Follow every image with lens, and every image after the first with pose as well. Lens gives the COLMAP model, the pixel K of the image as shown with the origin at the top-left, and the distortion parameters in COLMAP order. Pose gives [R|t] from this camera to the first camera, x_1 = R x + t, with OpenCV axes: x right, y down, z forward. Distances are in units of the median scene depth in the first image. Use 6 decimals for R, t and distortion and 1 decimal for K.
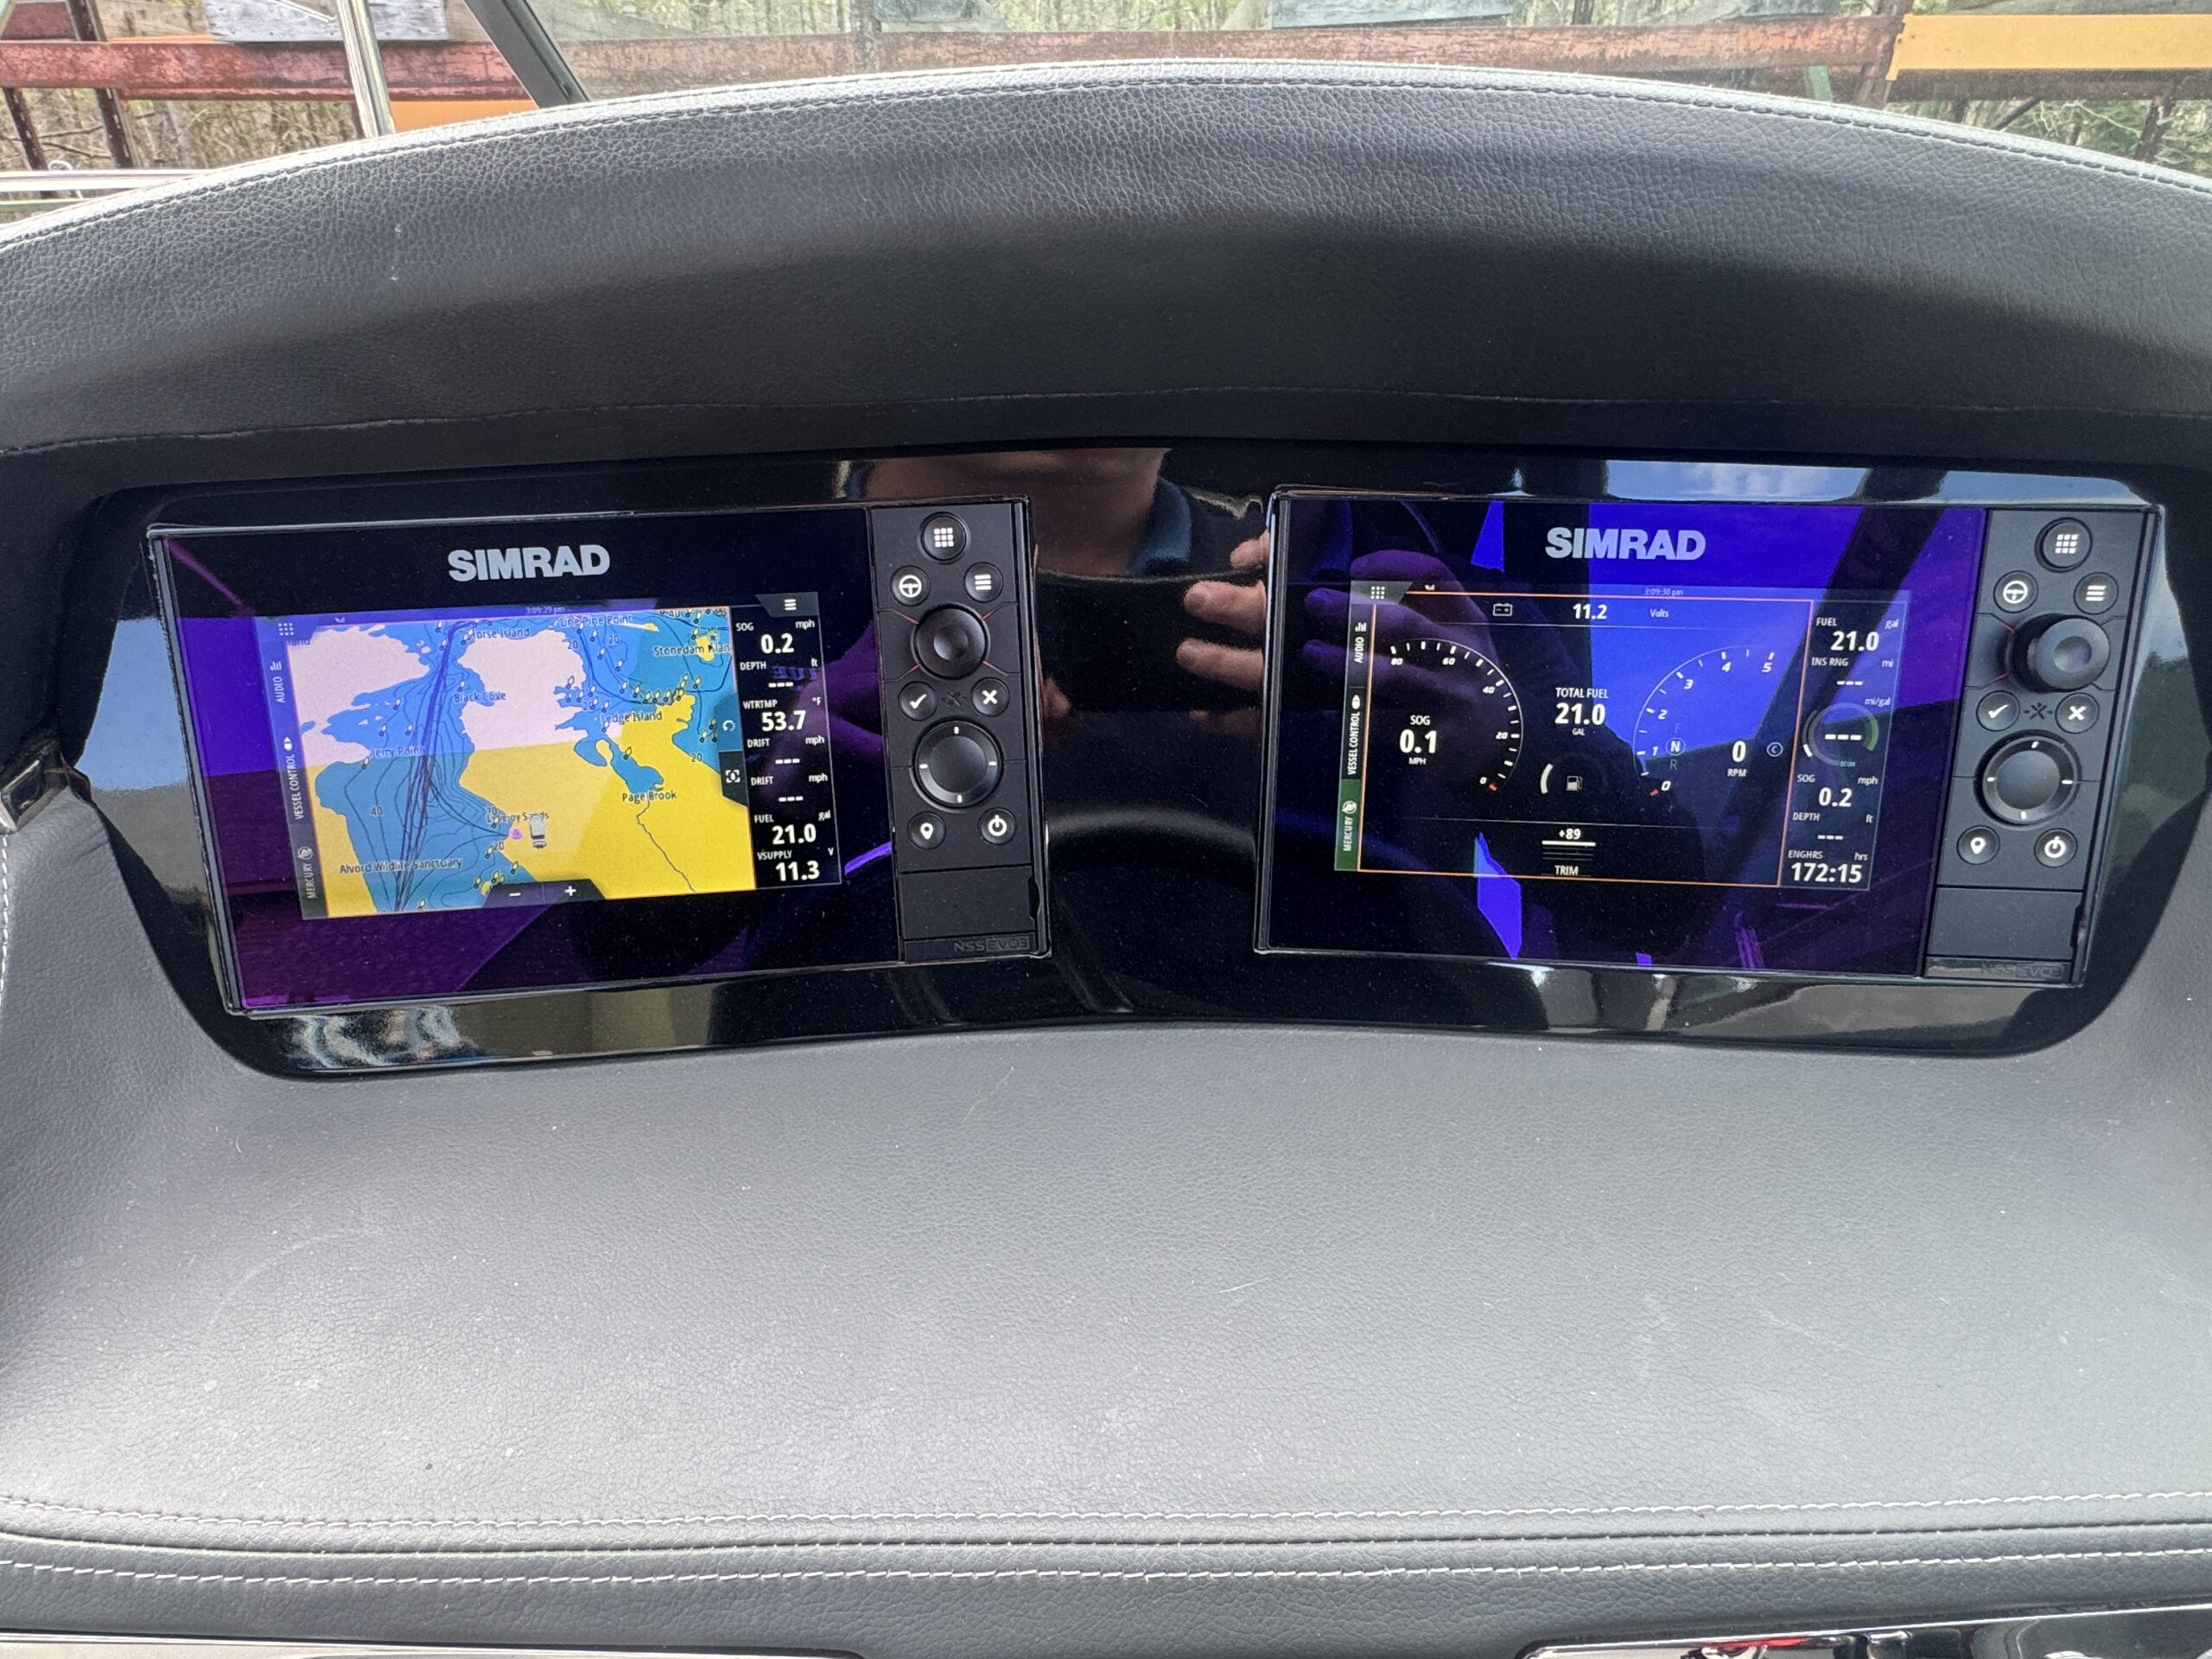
lens RADIAL K [[1242.5, 0, 1095.1], [0, 1242.5, 827.4], [0, 0, 1]] dist [-0.004681, 0.000891]
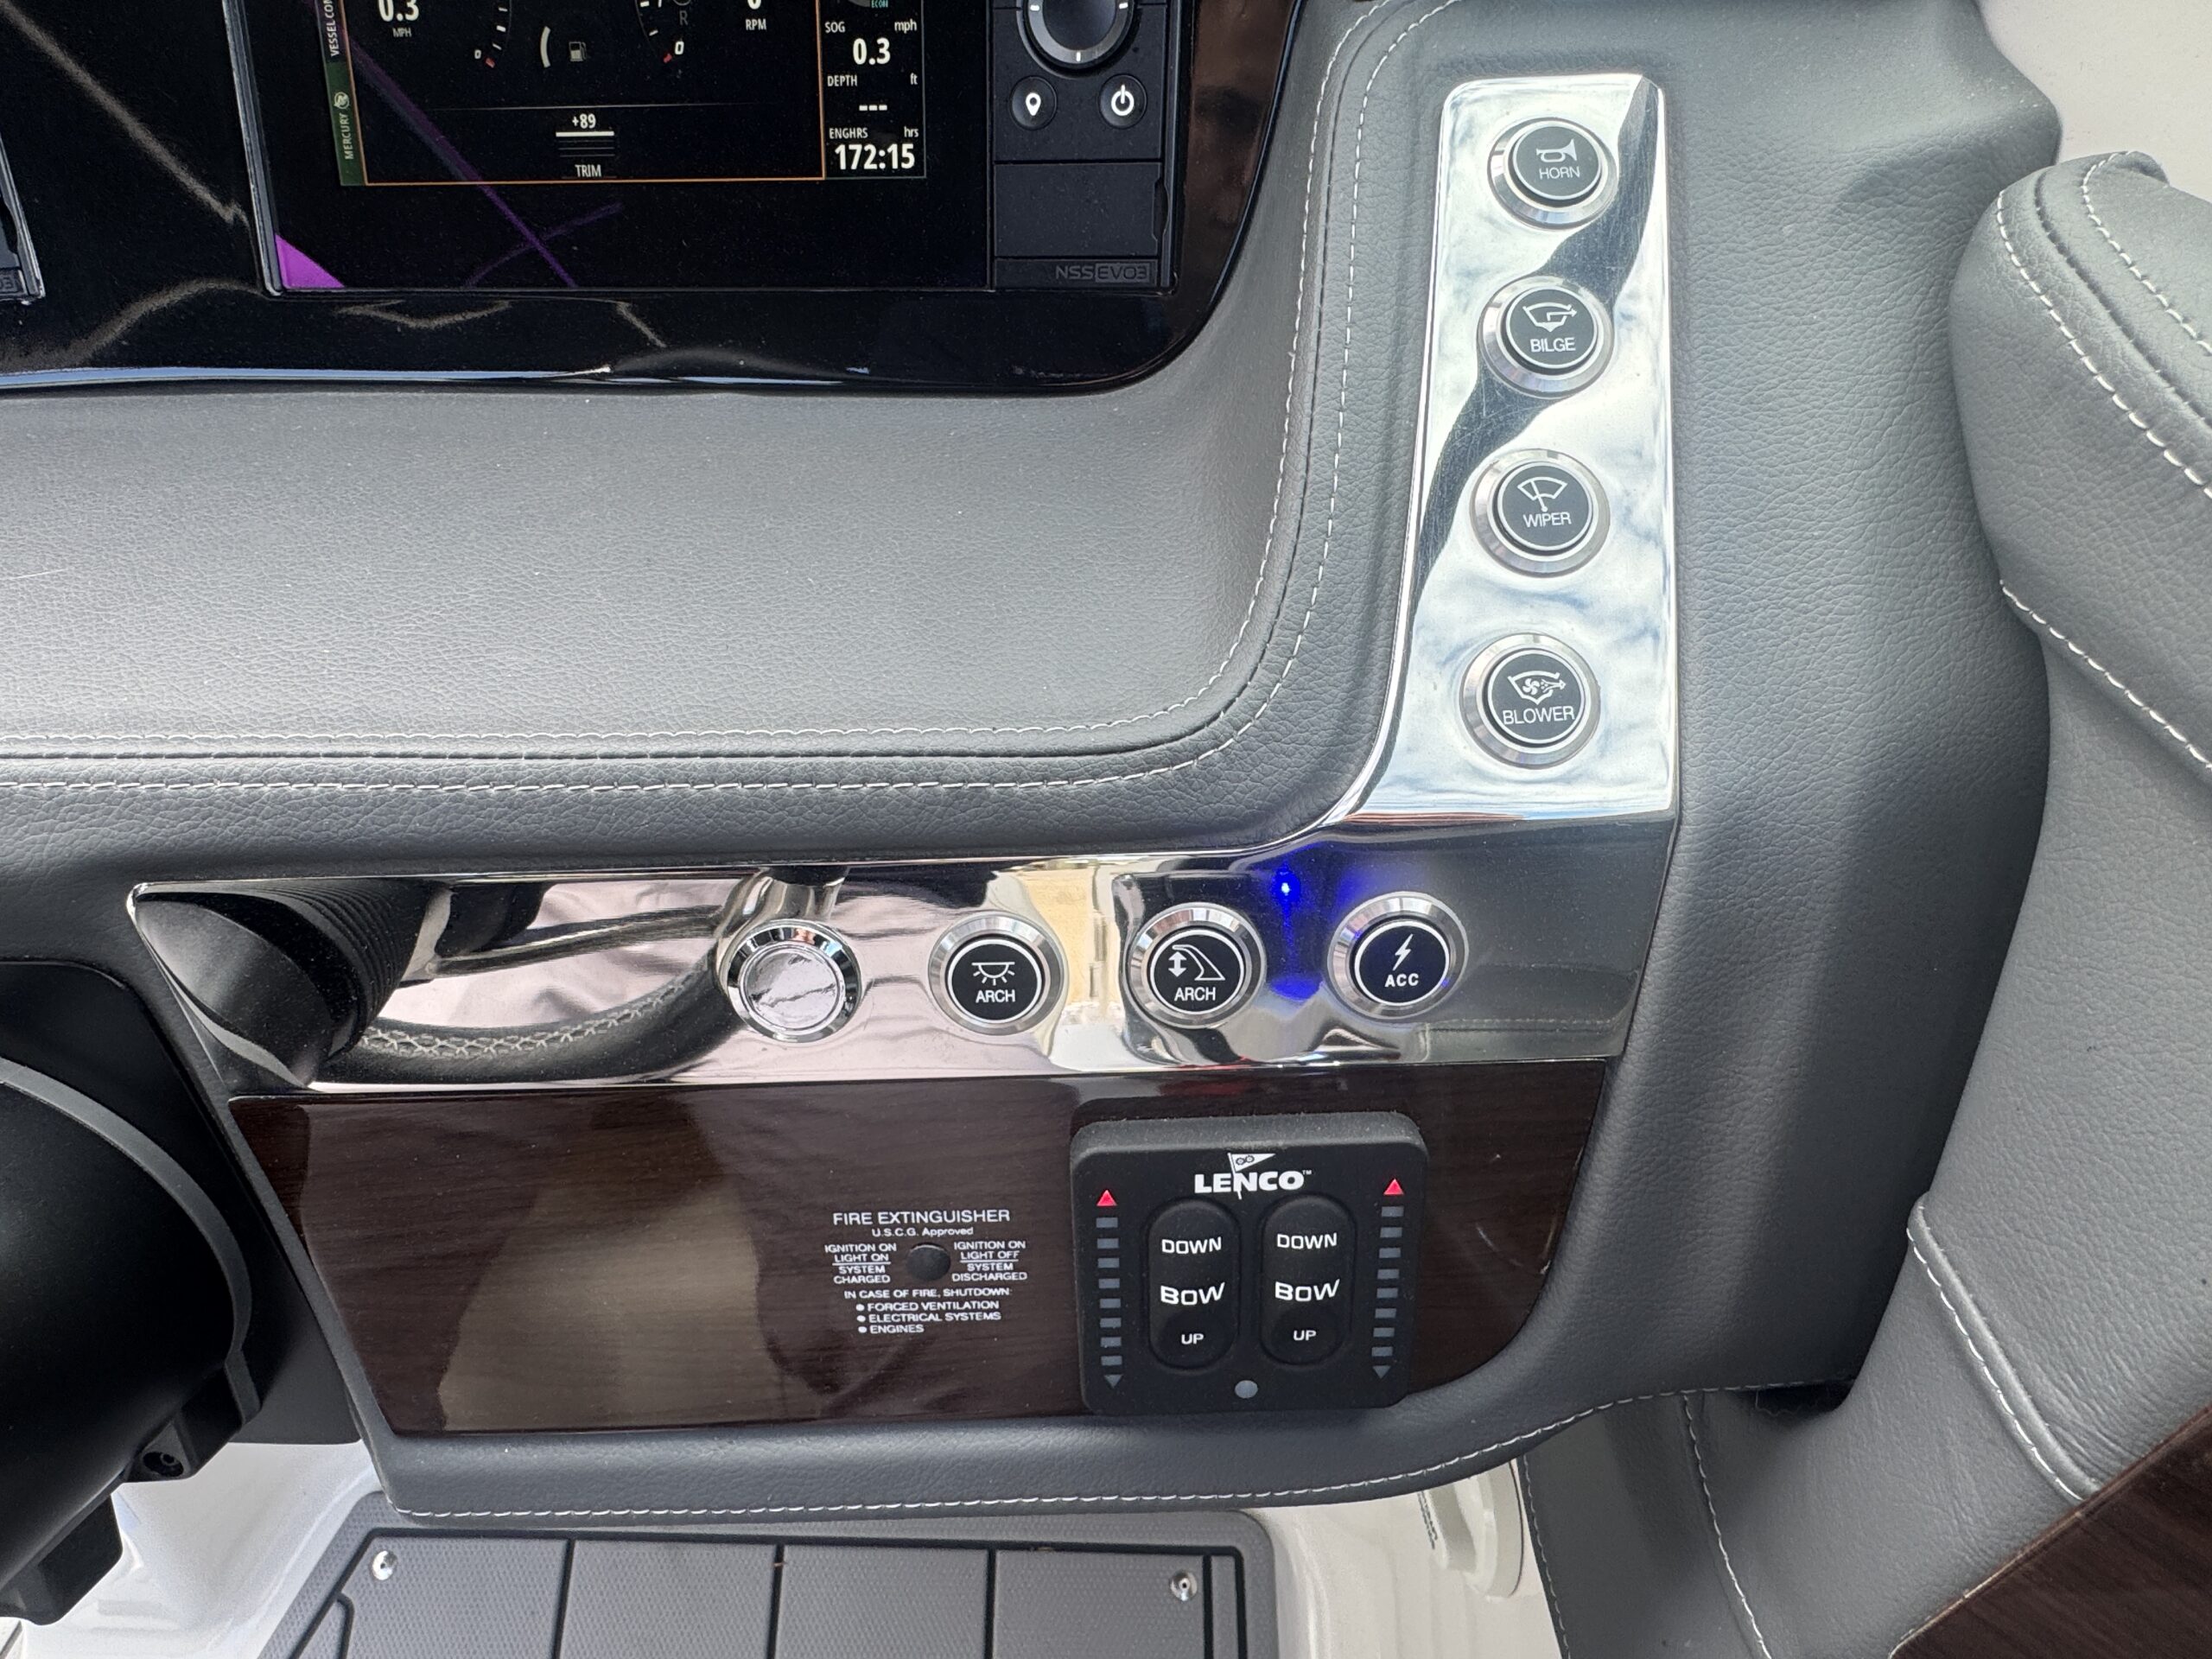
lens RADIAL K [[1242.5, 0, 1071.5], [0, 1242.5, 829.9], [0, 0, 1]] dist [-0.004681, 0.000891]
pose [[0.998629, 0.010016, -0.051374, 0.769488], [-0.002936, 0.990695, 0.136072, 0.368765], [0.052259, -0.135734, 0.989366, 0.129794]]
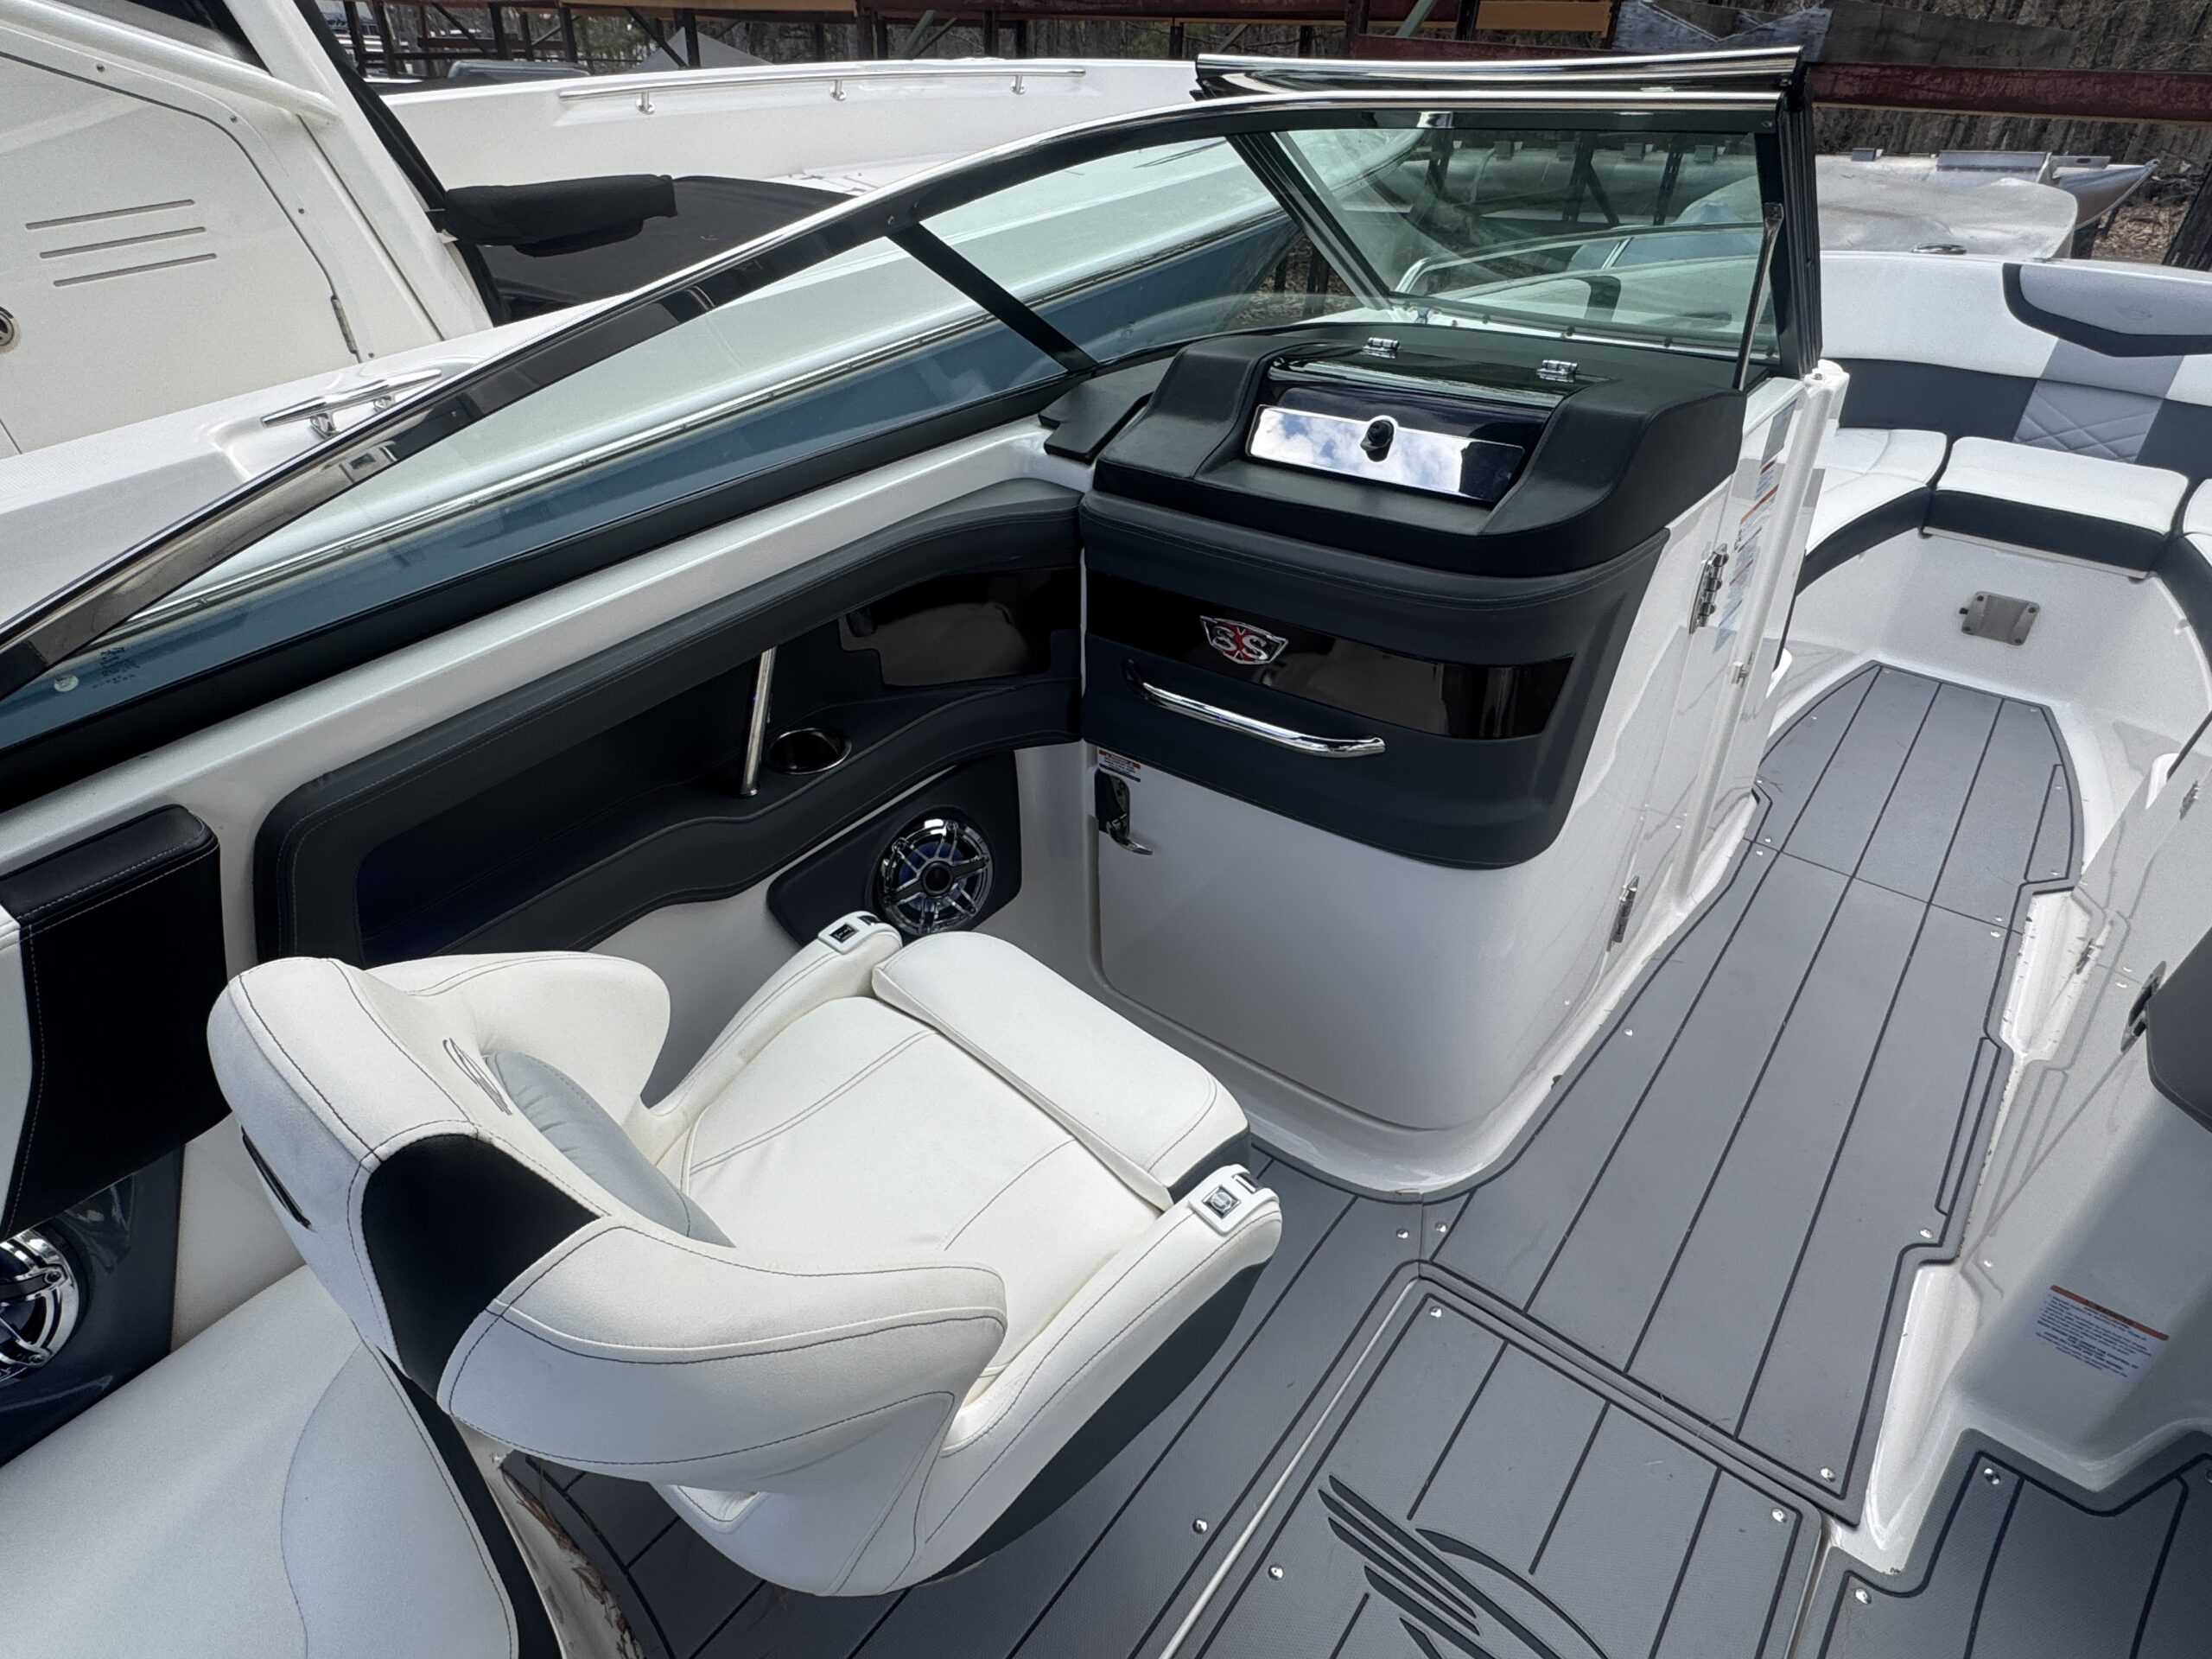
lens RADIAL K [[1242.5, 0, 1096.3], [0, 1242.5, 825.4], [0, 0, 1]] dist [-0.004681, 0.000891]
pose [[0.775820, 0.368228, -0.512358, -1.811980], [-0.335632, 0.928467, 0.159063, 0.625121], [0.534279, 0.048559, 0.843912, -2.883764]]
